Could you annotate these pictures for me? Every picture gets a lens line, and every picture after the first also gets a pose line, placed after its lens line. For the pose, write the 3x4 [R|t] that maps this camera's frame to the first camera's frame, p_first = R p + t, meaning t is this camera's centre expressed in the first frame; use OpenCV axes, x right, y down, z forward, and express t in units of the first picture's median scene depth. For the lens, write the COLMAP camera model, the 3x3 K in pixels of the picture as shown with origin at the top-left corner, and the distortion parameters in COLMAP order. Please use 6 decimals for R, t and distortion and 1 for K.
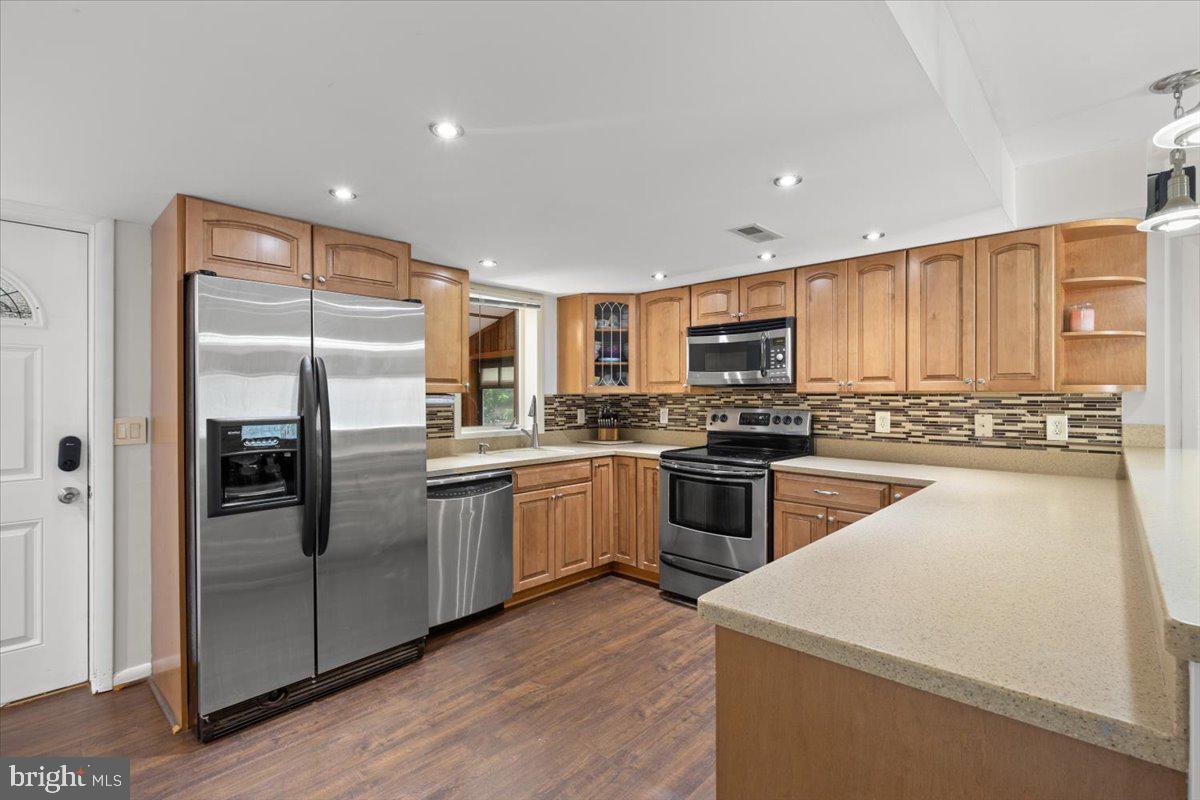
lens RADIAL K [[534.8, 0, 606.5], [0, 534.8, 398.9], [0, 0, 1]] dist [0.004082, 0.000489]
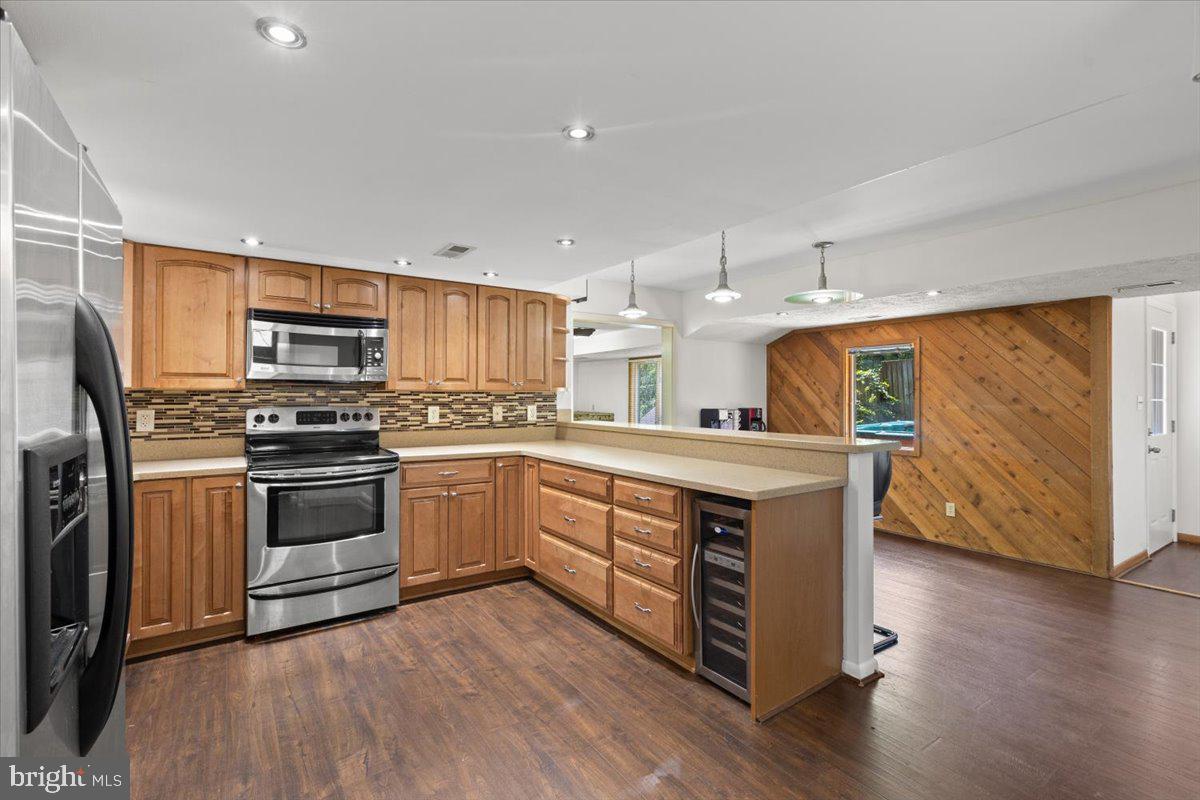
lens RADIAL K [[534.8, 0, 608.5], [0, 534.8, 395.3], [0, 0, 1]] dist [0.004082, 0.000489]
pose [[0.233912, -0.001122, 0.972257, -0.588060], [0.002058, 0.999998, 0.000659, -0.000992], [-0.972256, 0.001847, 0.233914, 0.320253]]
